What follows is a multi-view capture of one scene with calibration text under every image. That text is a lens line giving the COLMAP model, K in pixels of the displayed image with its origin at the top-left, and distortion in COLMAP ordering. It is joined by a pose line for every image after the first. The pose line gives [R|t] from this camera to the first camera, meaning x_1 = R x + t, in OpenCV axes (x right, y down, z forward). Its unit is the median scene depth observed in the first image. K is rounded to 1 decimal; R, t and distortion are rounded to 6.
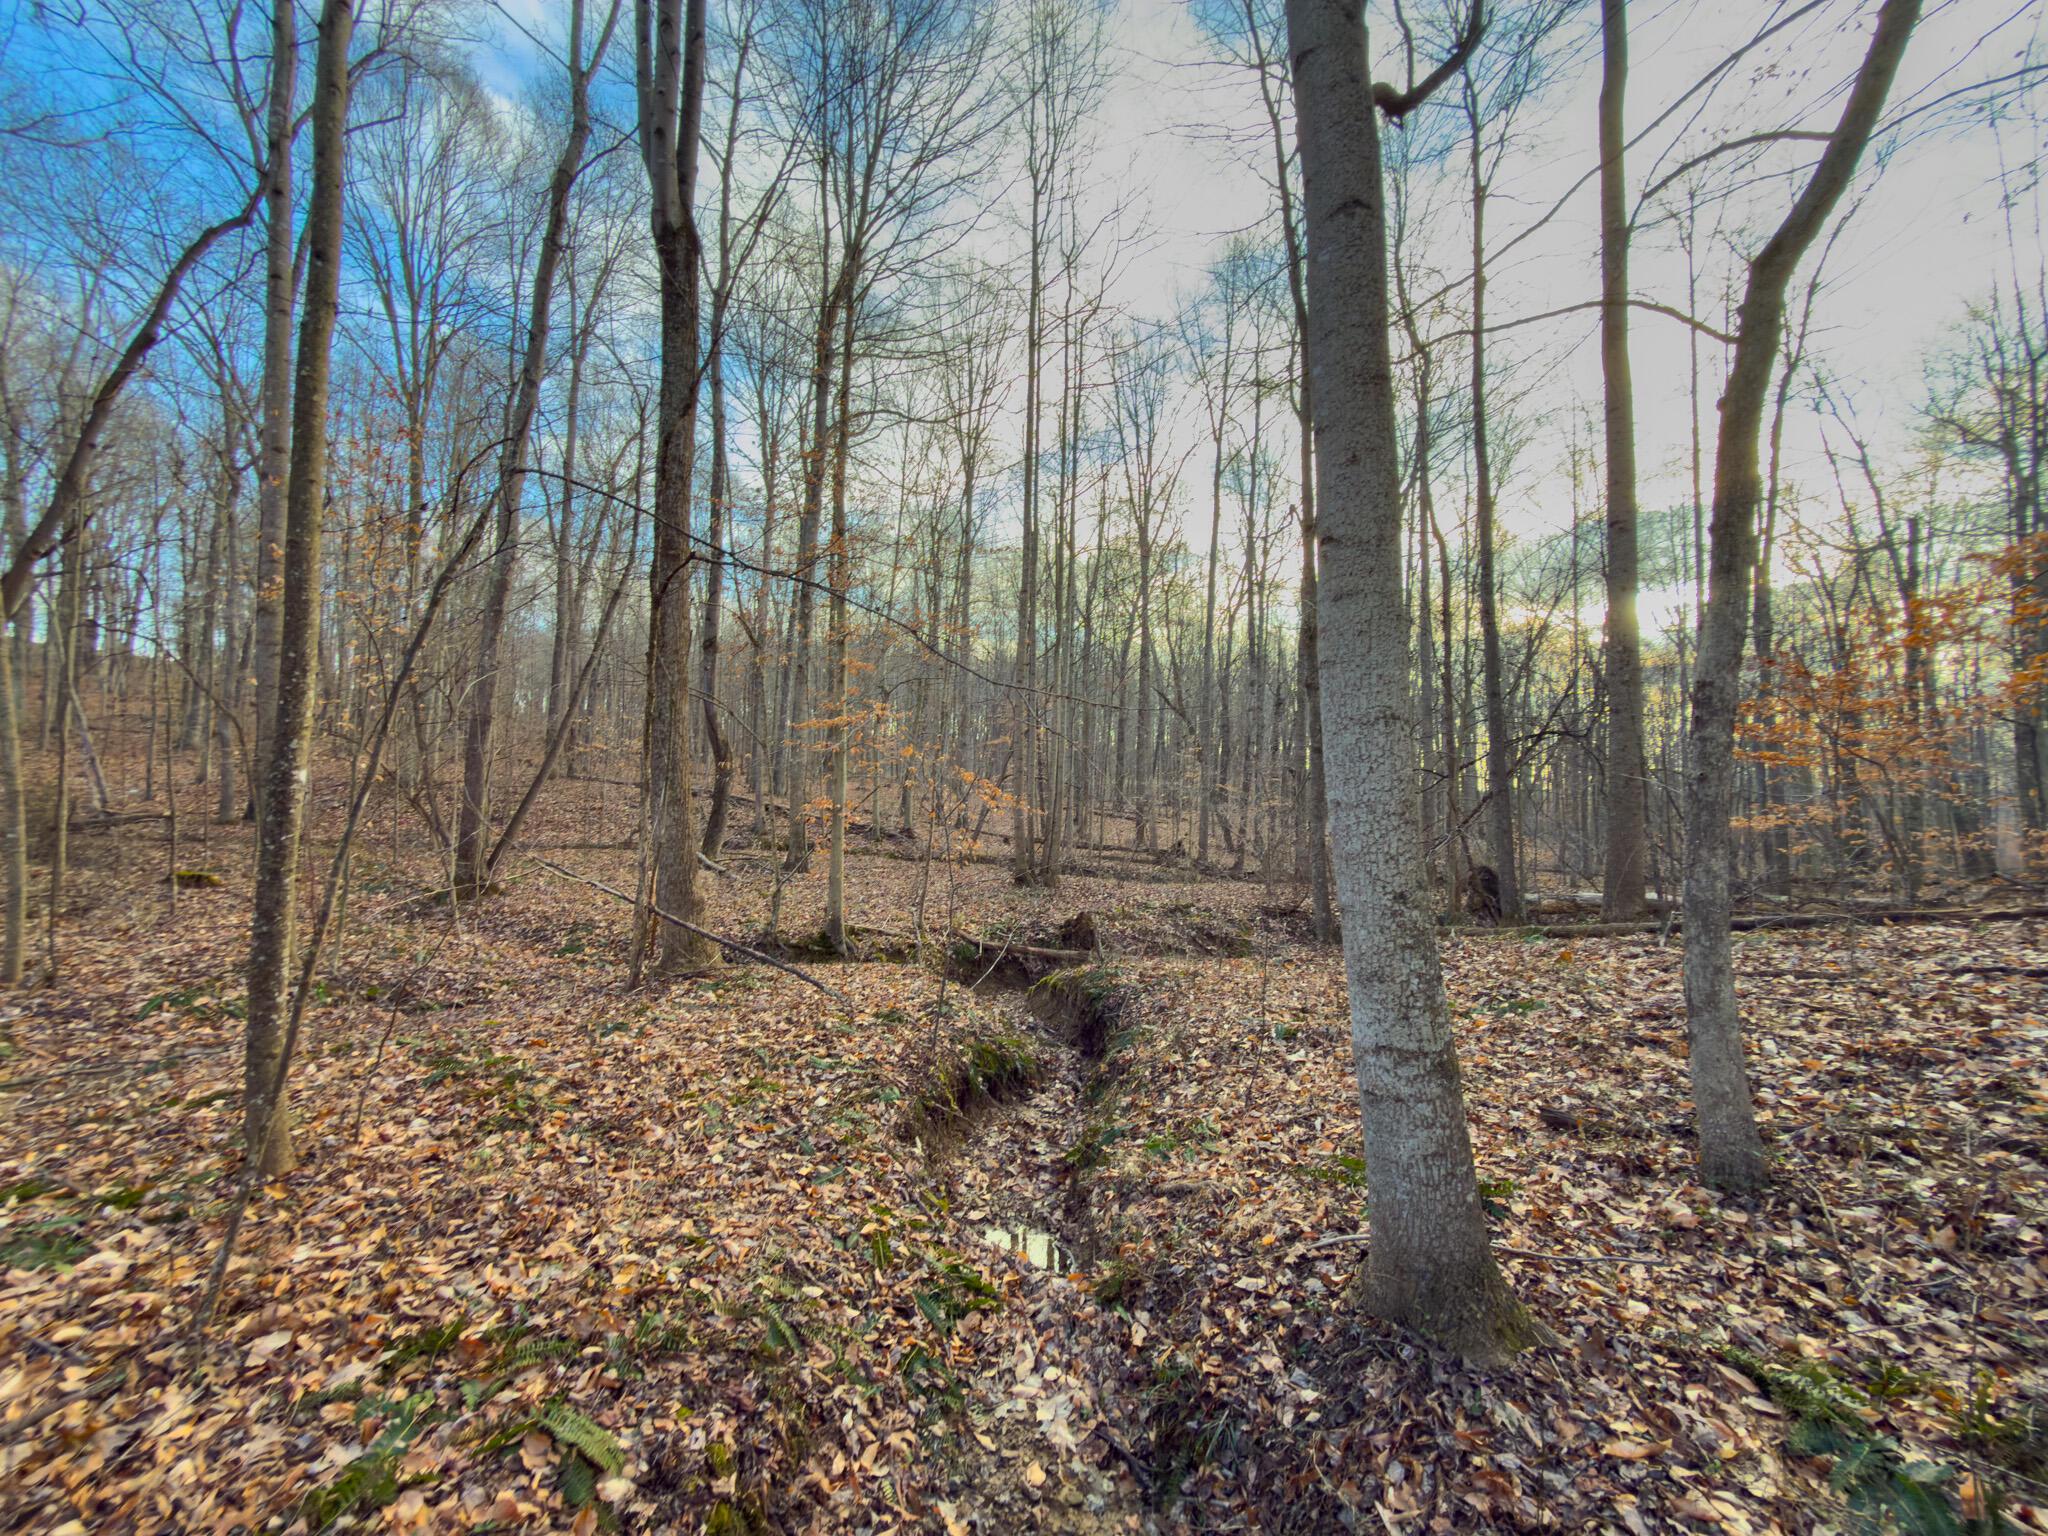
lens RADIAL K [[818.4, 0, 1024.0], [0, 818.4, 768.0], [0, 0, 1]] dist [0.000832, 0.000707]
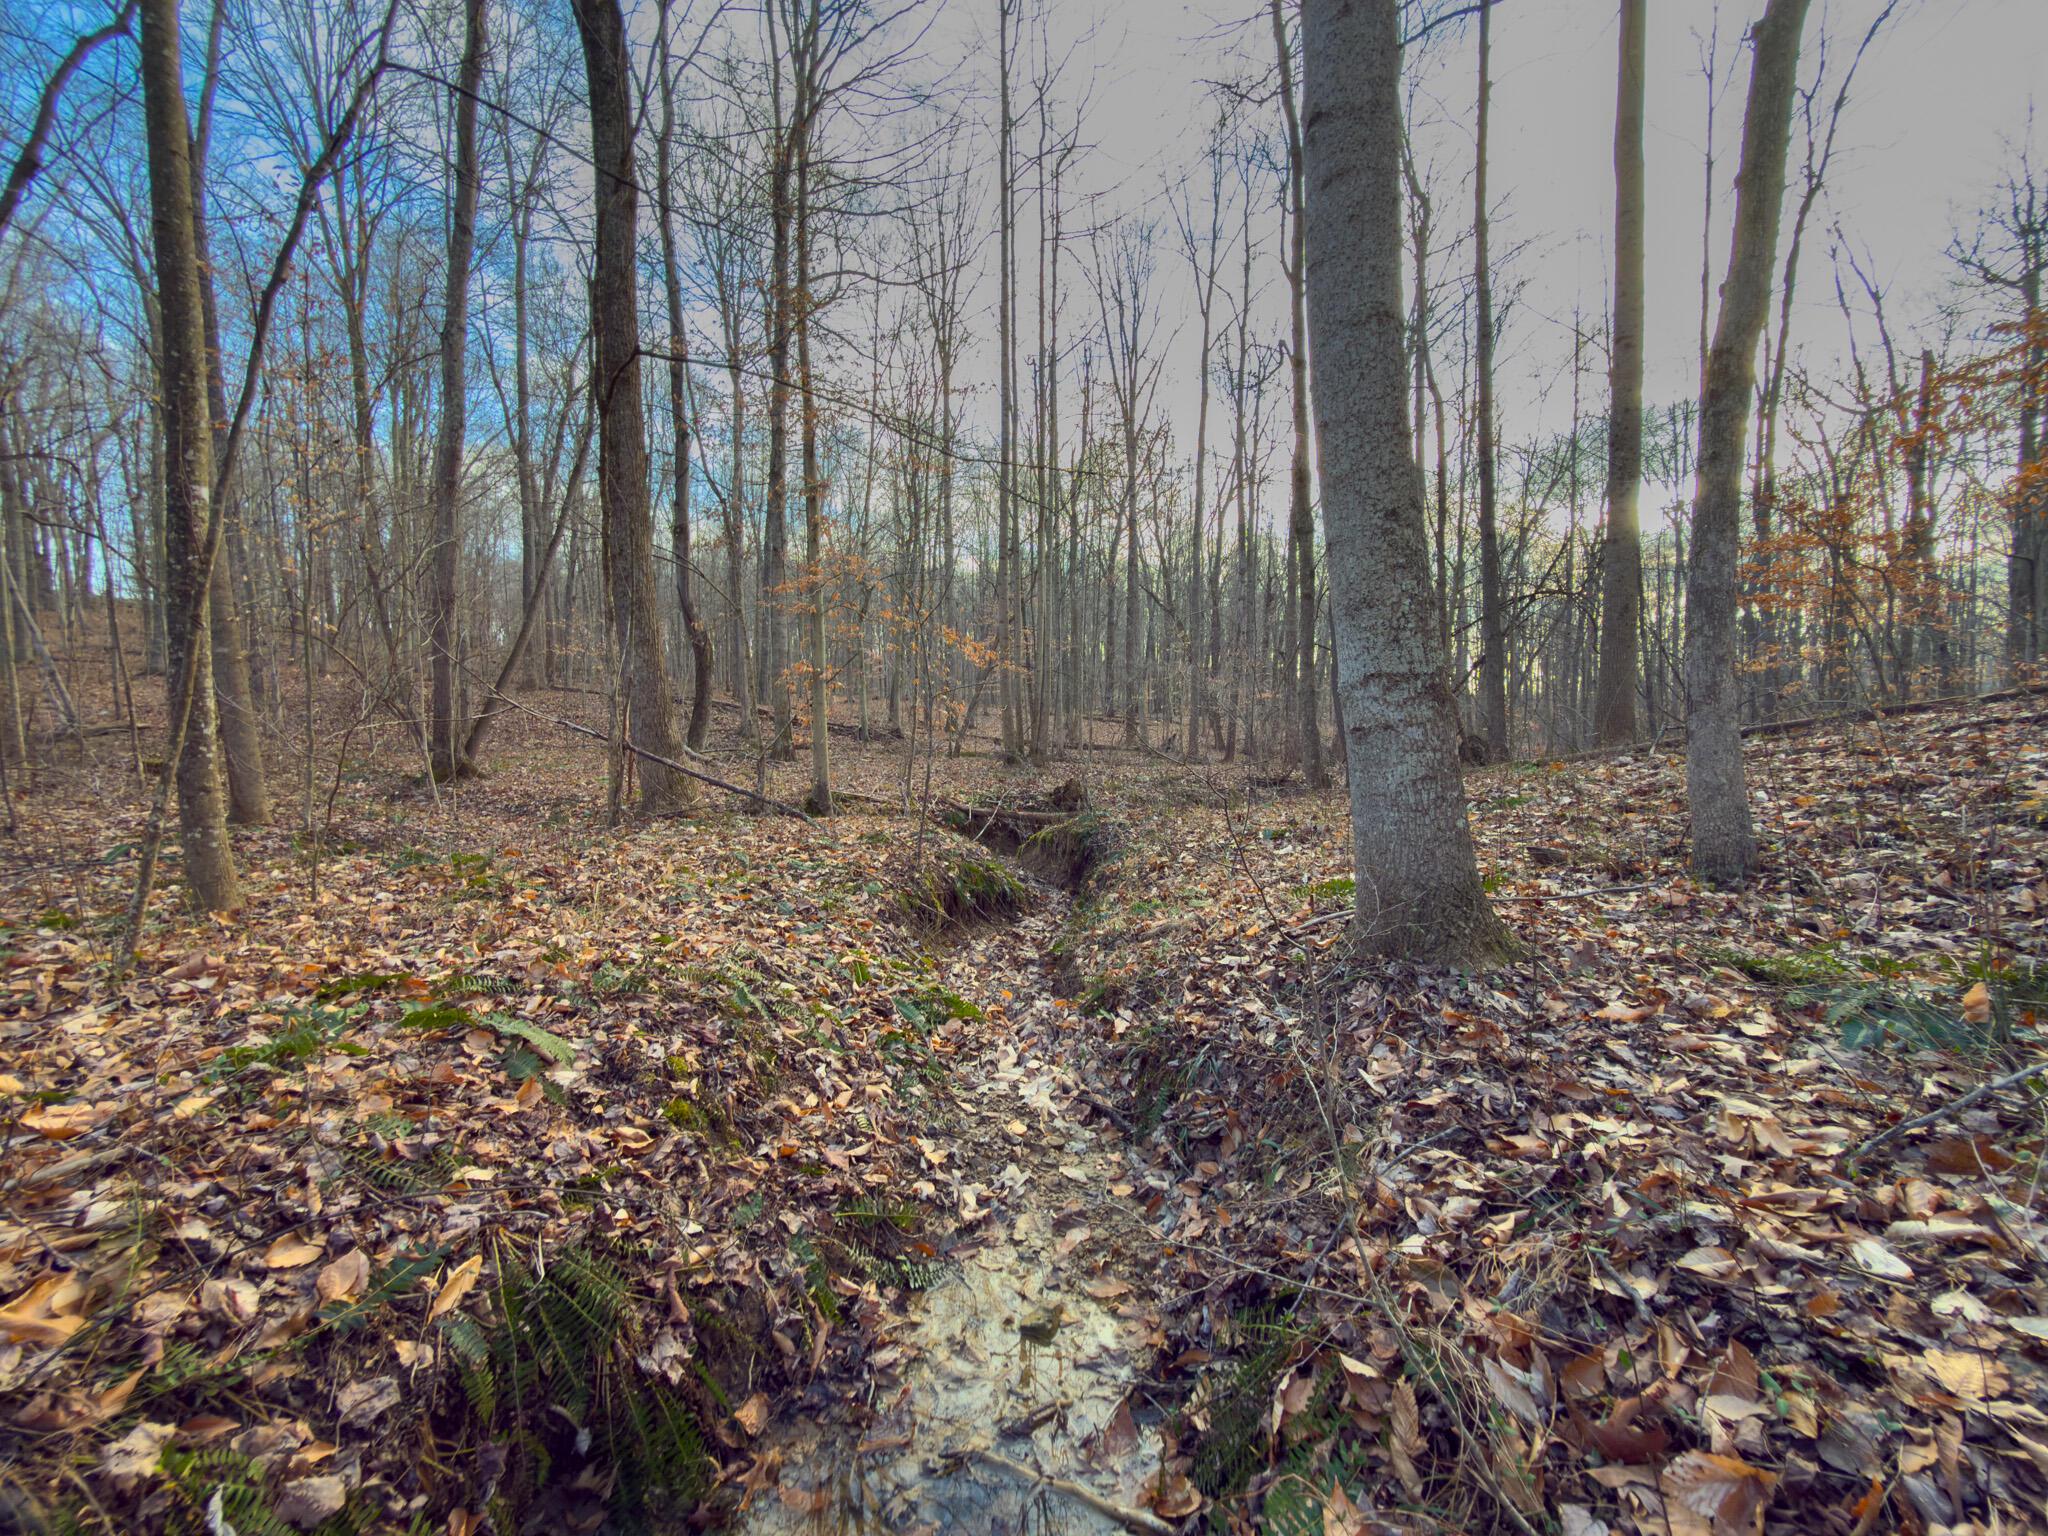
lens RADIAL K [[821.0, 0, 1024.0], [0, 821.0, 768.0], [0, 0, 1]] dist [-0.000086, 0.000512]
pose [[0.999425, -0.032551, 0.009530, 0.022530], [0.031338, 0.993696, 0.107637, 0.263960], [-0.012974, -0.107277, 0.994145, 0.049248]]
